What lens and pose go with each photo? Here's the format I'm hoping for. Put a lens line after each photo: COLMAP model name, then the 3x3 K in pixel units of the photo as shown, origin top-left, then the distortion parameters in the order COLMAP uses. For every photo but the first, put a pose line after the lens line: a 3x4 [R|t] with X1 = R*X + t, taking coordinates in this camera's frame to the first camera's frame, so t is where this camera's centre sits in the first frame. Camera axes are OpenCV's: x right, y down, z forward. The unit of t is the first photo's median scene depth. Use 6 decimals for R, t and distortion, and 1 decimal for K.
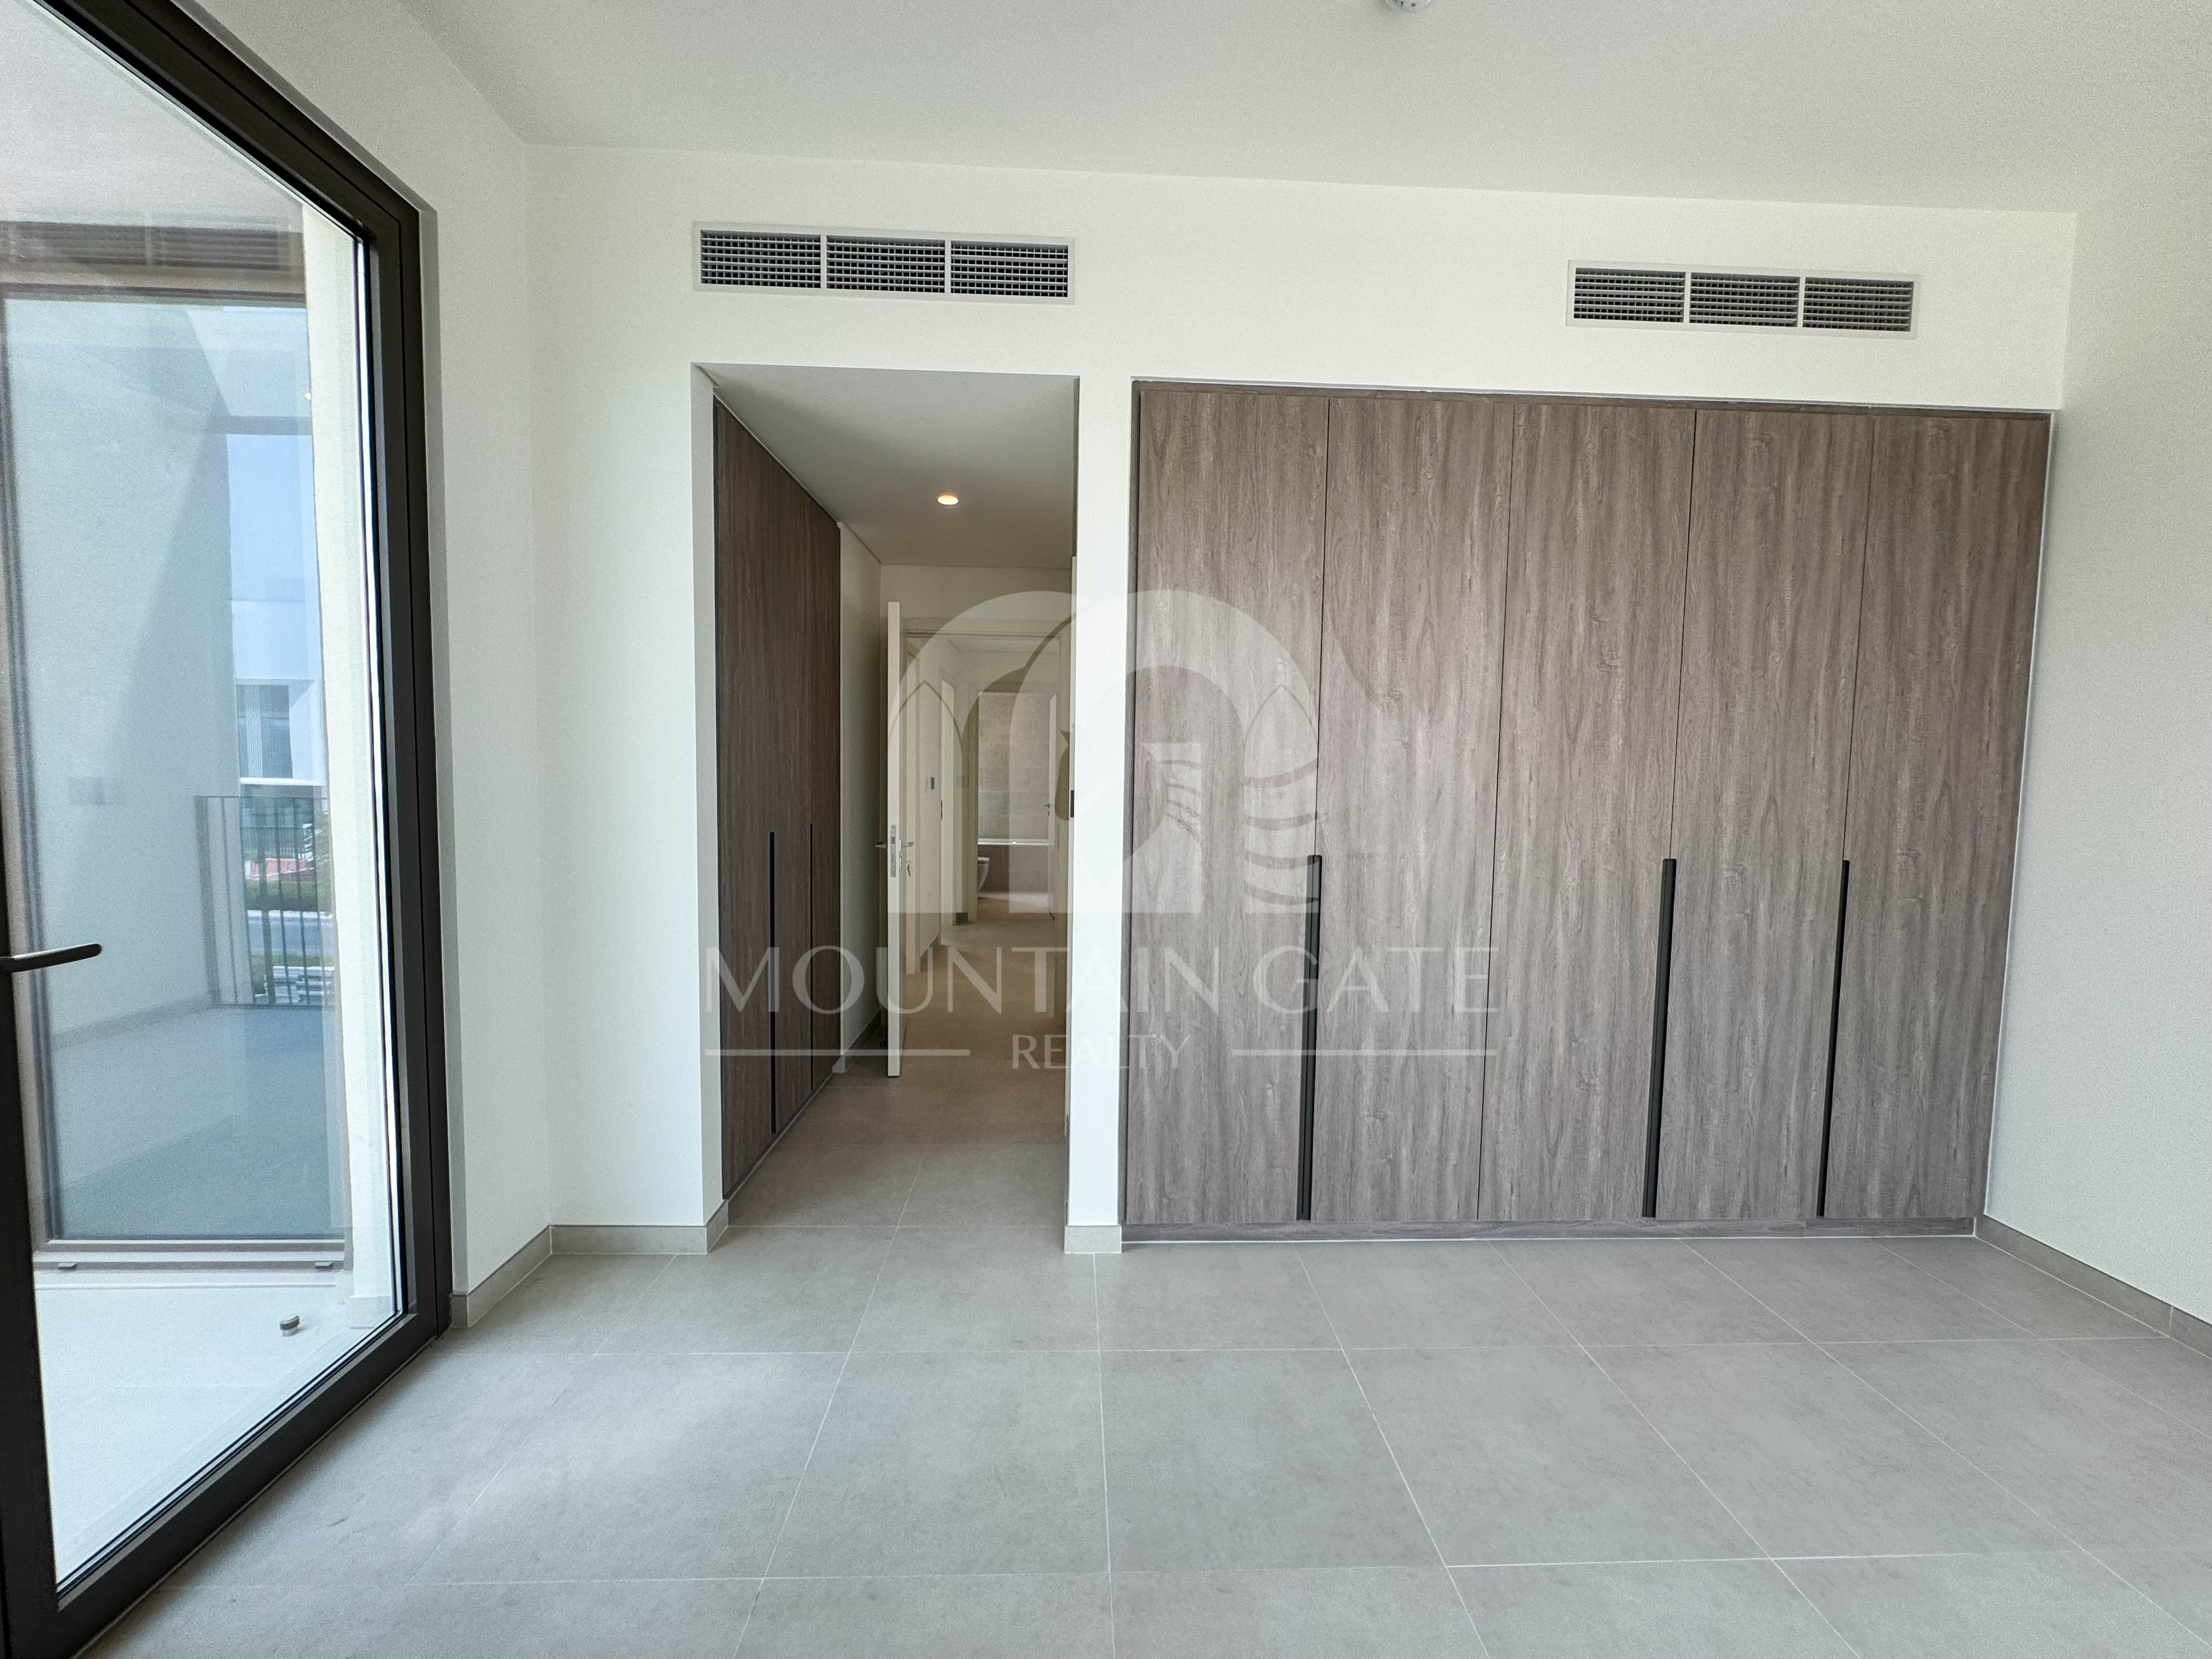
lens RADIAL K [[886.2, 0, 1099.8], [0, 886.2, 829.1], [0, 0, 1]] dist [-0.002560, 0.000231]
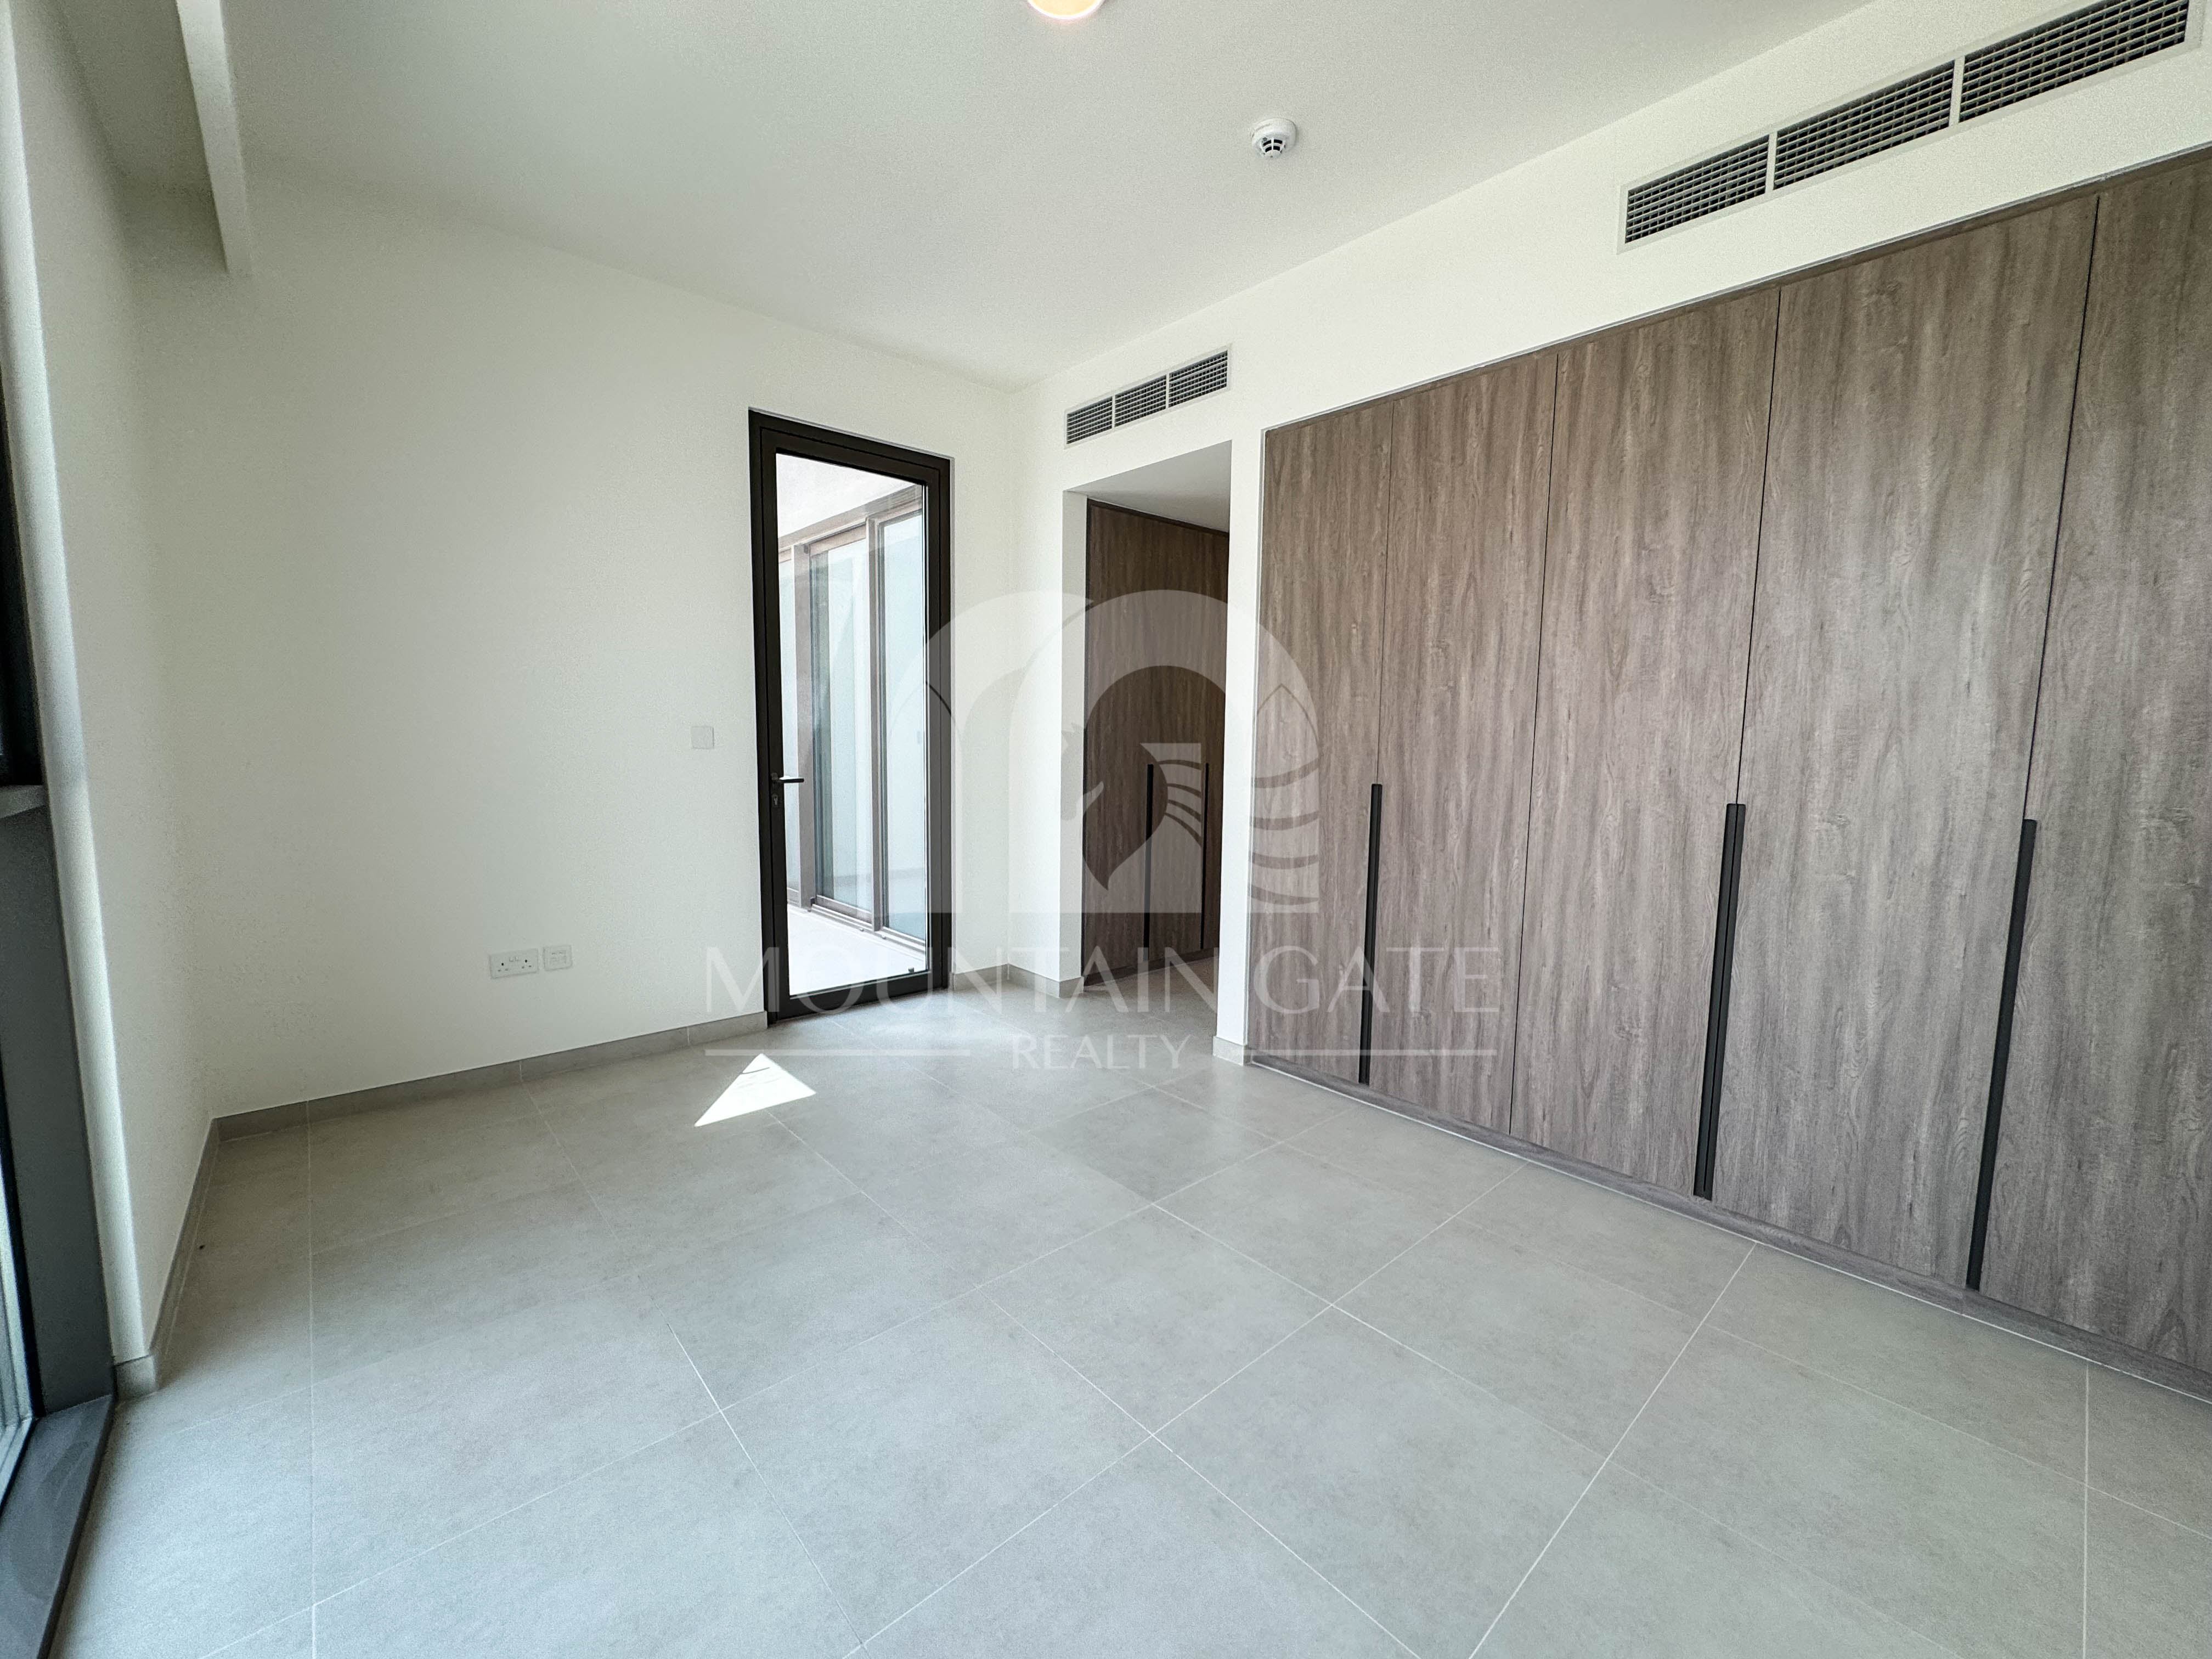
lens RADIAL K [[886.2, 0, 1099.8], [0, 886.2, 829.1], [0, 0, 1]] dist [-0.002560, 0.000231]
pose [[0.636682, 0.074656, -0.767504, 0.933819], [-0.053493, 0.997181, 0.052622, 0.047182], [0.769269, 0.007553, 0.638880, -0.065622]]
